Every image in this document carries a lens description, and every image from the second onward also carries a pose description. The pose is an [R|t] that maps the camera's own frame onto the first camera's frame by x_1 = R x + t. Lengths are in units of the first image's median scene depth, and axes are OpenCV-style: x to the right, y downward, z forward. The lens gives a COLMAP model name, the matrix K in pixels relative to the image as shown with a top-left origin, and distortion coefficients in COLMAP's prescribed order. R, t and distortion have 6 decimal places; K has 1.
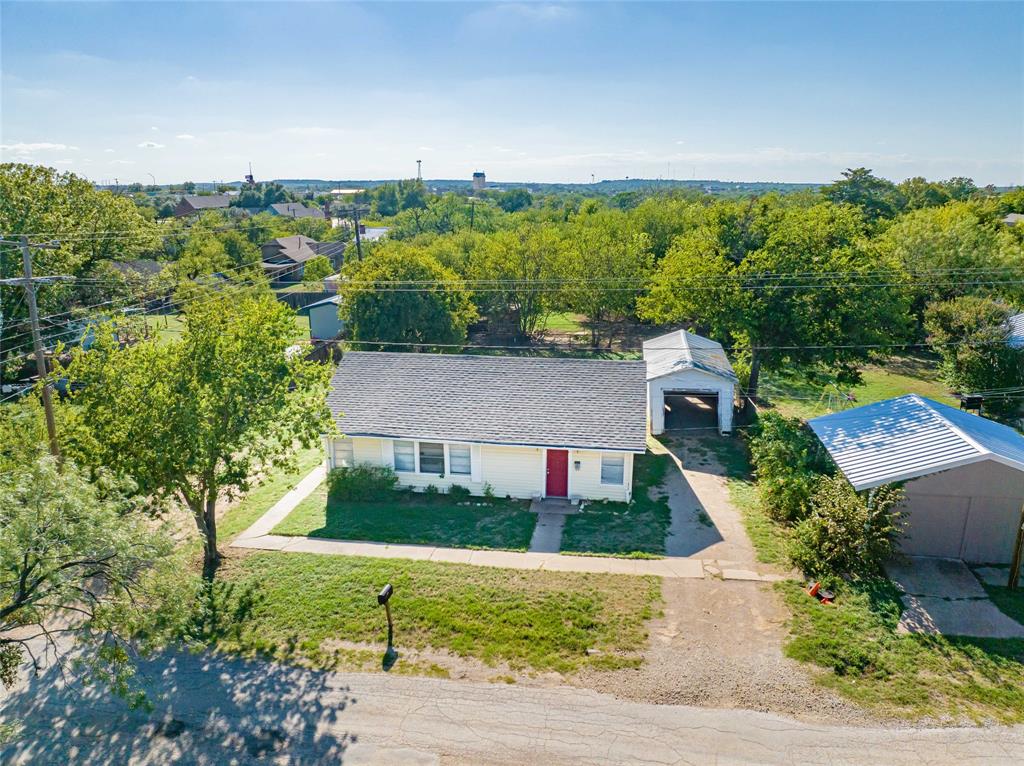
lens RADIAL K [[716.4, 0, 504.5], [0, 716.4, 381.6], [0, 0, 1]] dist [-0.035997, 0.002115]
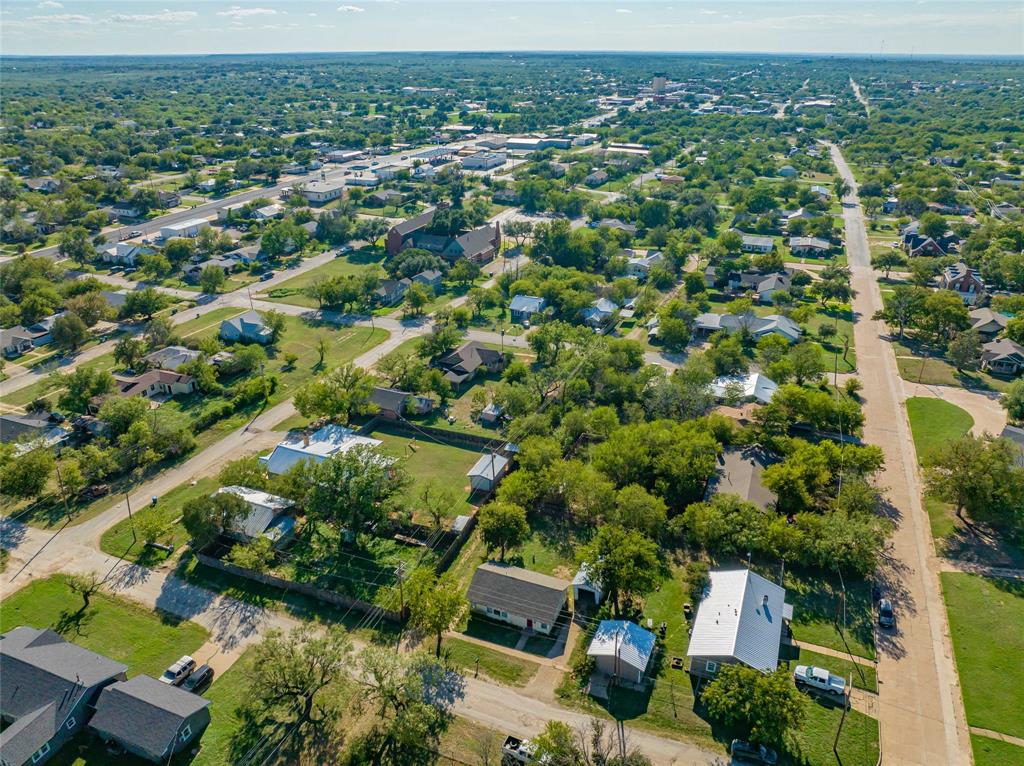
lens RADIAL K [[716.4, 0, 504.5], [0, 716.4, 381.6], [0, 0, 1]] dist [-0.035997, 0.002115]
pose [[0.969958, 0.092047, -0.225186, 0.770497], [-0.050986, 0.982014, 0.181794, -2.036684], [0.237869, -0.164851, 0.957205, -2.697514]]
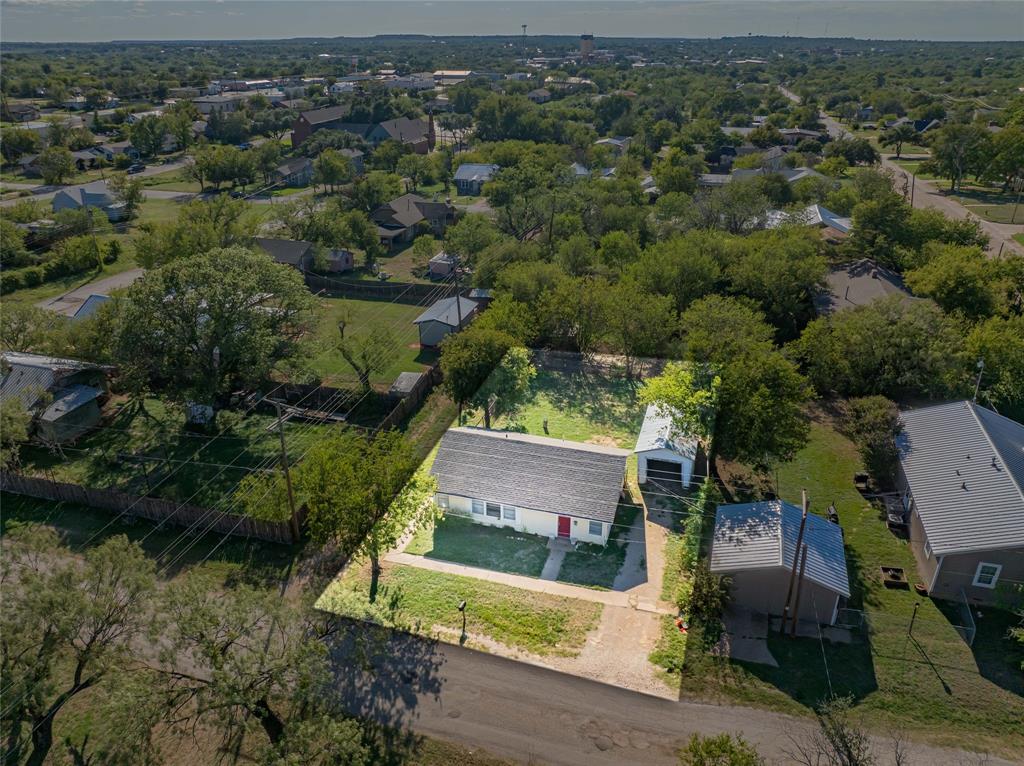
lens RADIAL K [[716.4, 0, 504.5], [0, 716.4, 381.6], [0, 0, 1]] dist [-0.035997, 0.002115]
pose [[0.989774, 0.052549, -0.132616, 0.168387], [-0.026649, 0.981424, 0.189990, -0.638950], [0.140136, -0.184513, 0.972788, -0.755541]]
